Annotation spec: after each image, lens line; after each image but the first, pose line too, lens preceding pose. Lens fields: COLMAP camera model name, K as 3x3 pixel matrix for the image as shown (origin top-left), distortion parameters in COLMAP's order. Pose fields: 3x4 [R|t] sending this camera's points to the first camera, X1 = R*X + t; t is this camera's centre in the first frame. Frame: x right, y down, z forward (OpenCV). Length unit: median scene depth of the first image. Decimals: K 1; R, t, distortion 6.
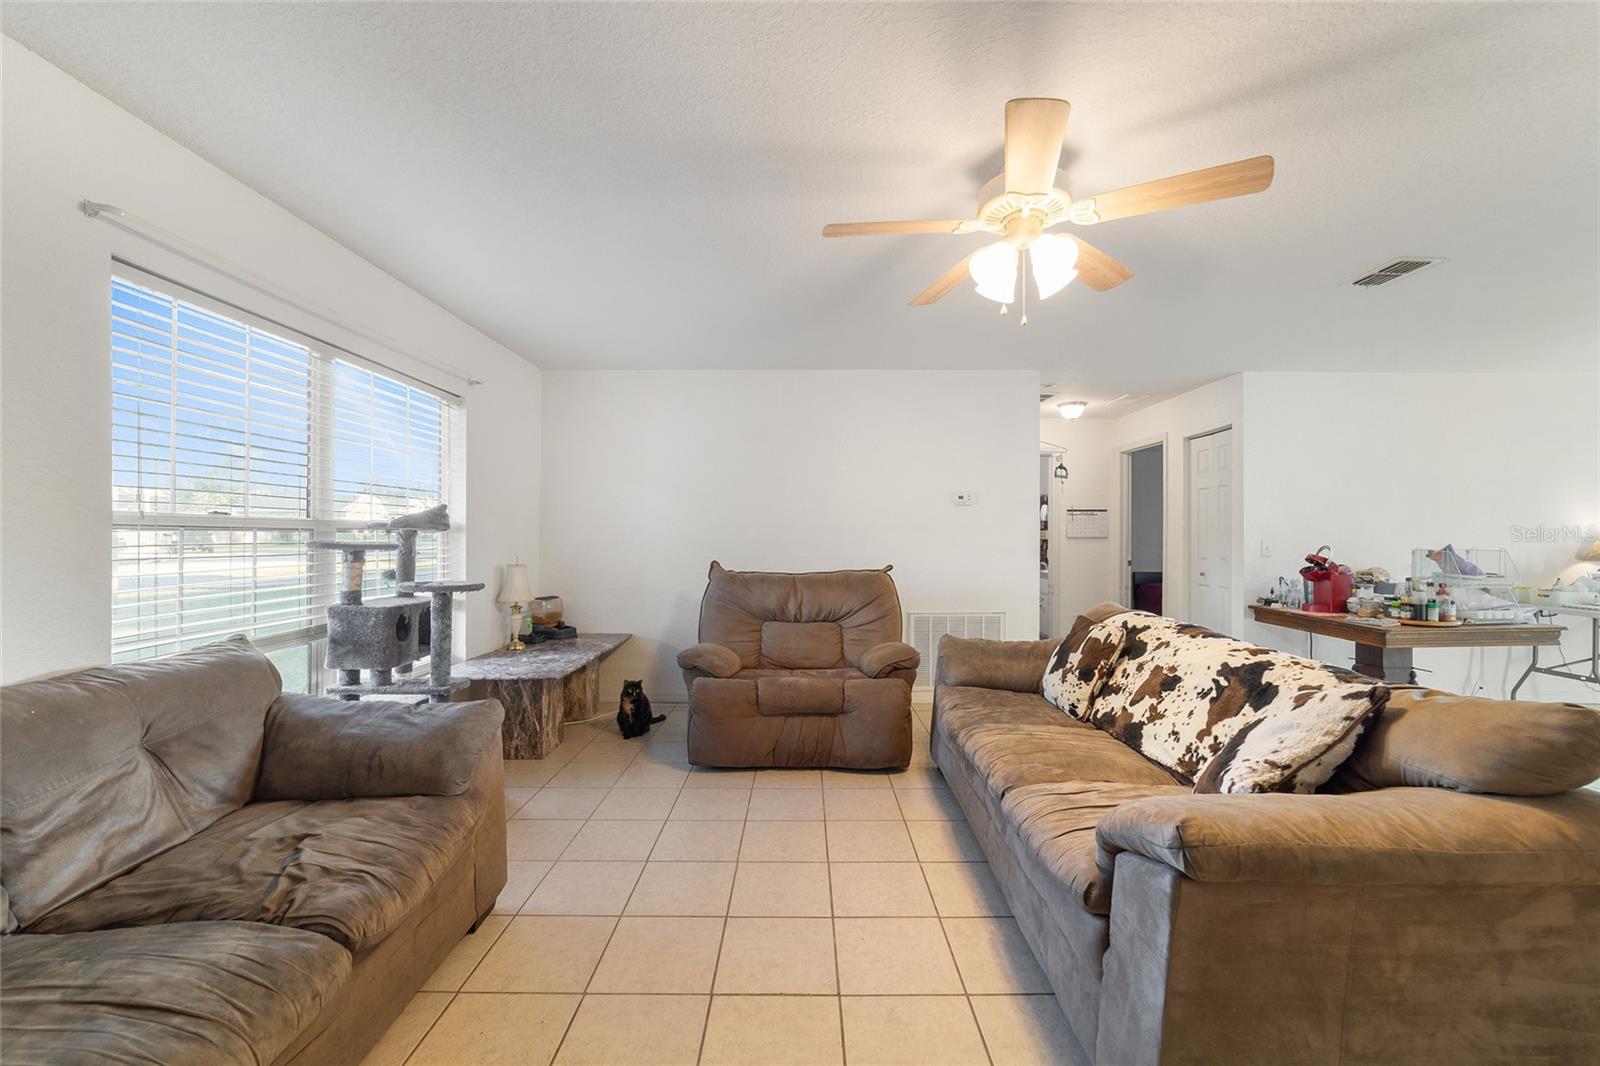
lens RADIAL K [[628.0, 0, 803.2], [0, 628.0, 535.3], [0, 0, 1]] dist [-0.016492, 0.008010]
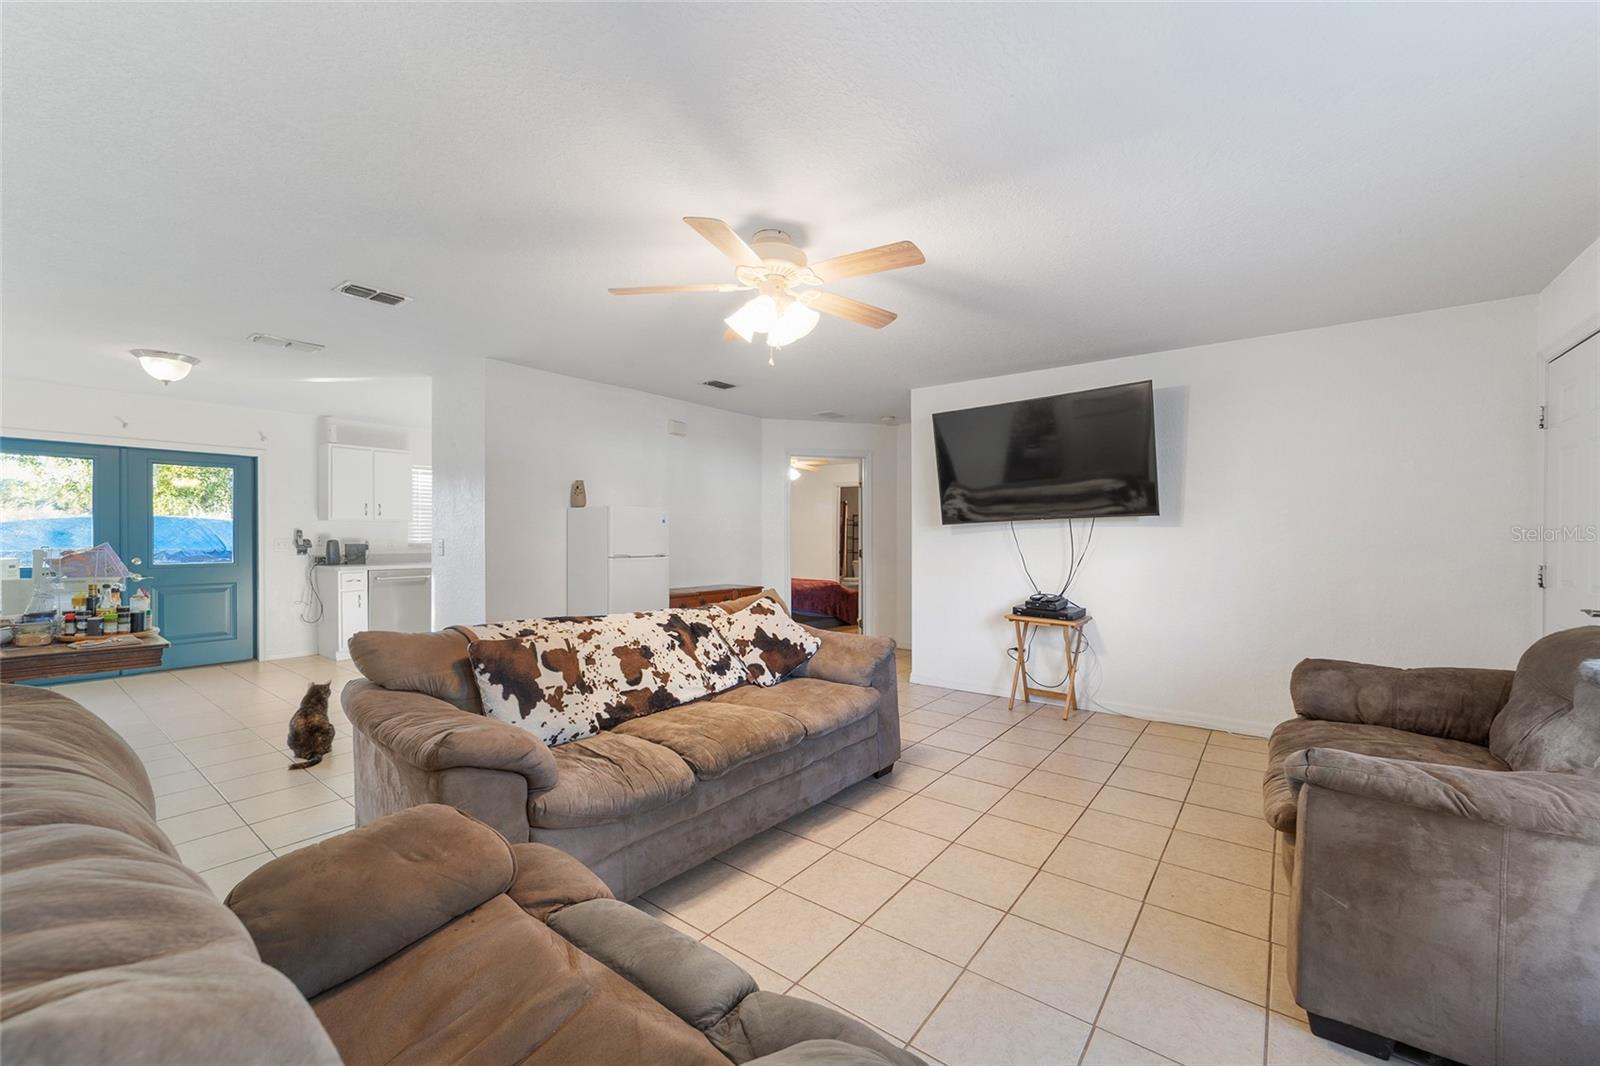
lens RADIAL K [[639.9, 0, 796.7], [0, 639.9, 536.9], [0, 0, 1]] dist [-0.009641, 0.000314]
pose [[-0.788030, -0.004968, 0.615617, -0.383526], [-0.002694, 0.999986, 0.004622, -0.000924], [-0.615632, 0.001984, -0.788032, 1.597479]]
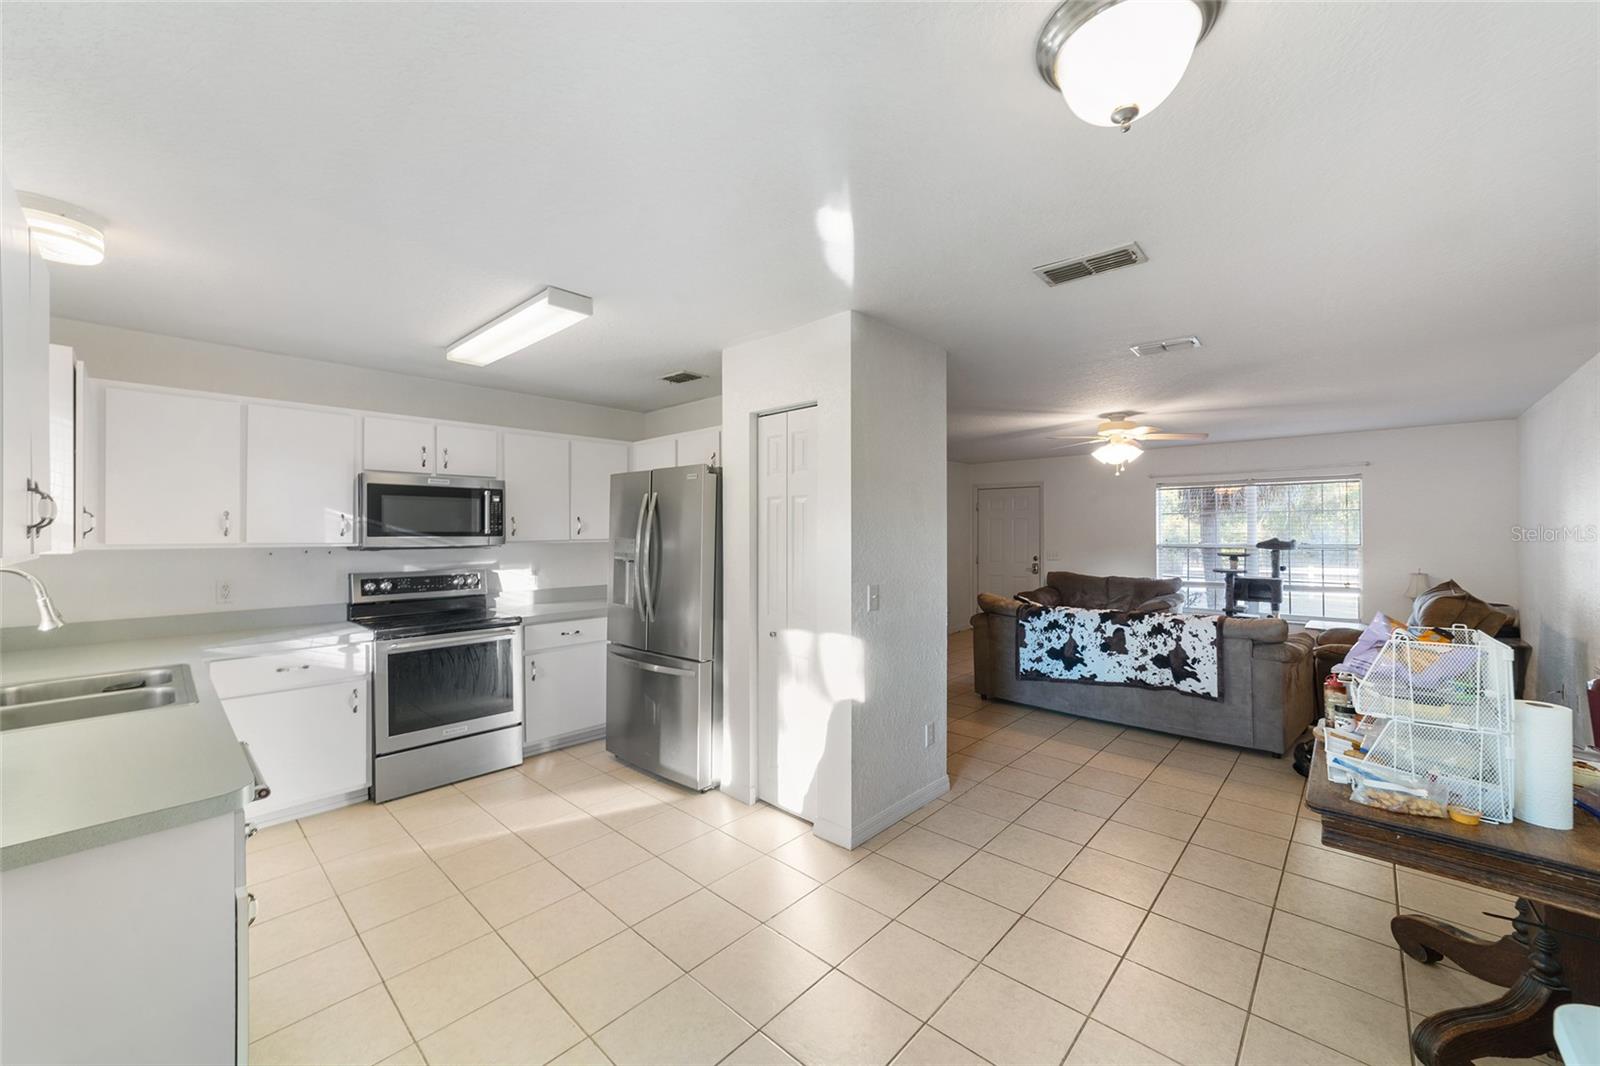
lens RADIAL K [[617.7, 0, 802.1], [0, 617.7, 533.7], [0, 0, 1]] dist [-0.016377, 0.008106]
pose [[-0.680804, -0.000857, -0.732465, 2.526679], [-0.001239, 0.999999, -0.000018, -0.072526], [0.732464, 0.000895, -0.680805, 1.442781]]
